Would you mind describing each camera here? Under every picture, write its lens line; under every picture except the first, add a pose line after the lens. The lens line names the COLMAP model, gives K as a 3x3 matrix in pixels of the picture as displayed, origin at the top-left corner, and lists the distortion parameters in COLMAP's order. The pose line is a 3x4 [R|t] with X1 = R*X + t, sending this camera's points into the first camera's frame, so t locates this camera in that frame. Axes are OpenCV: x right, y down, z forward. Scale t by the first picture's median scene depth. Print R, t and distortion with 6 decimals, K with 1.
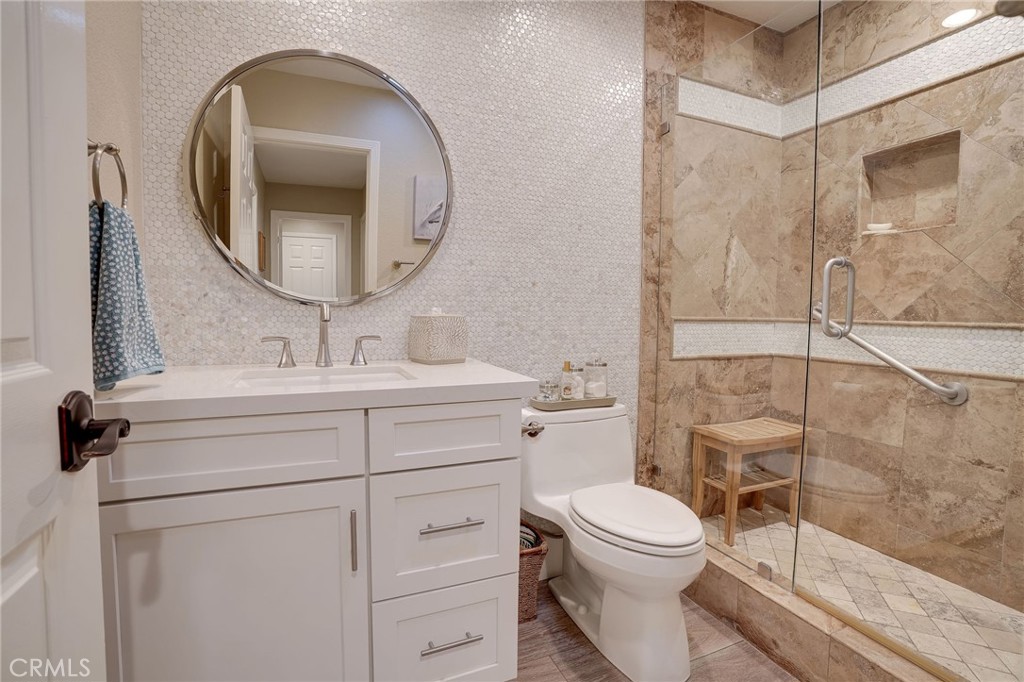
lens RADIAL K [[476.2, 0, 515.2], [0, 476.2, 338.0], [0, 0, 1]] dist [-0.036475, 0.010905]
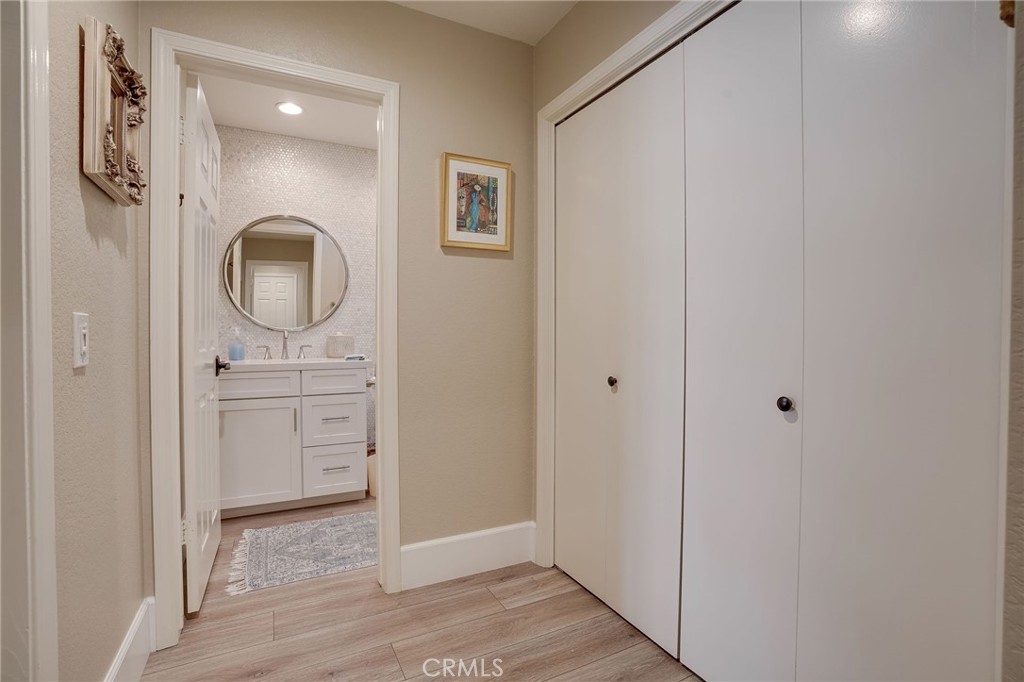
lens RADIAL K [[476.2, 0, 511.6], [0, 476.2, 340.3], [0, 0, 1]] dist [-0.036475, 0.010905]
pose [[0.998259, -0.012398, 0.057660, 0.509679], [0.014573, 0.999192, -0.037449, 0.068124], [-0.057149, 0.038224, 0.997634, -1.224244]]
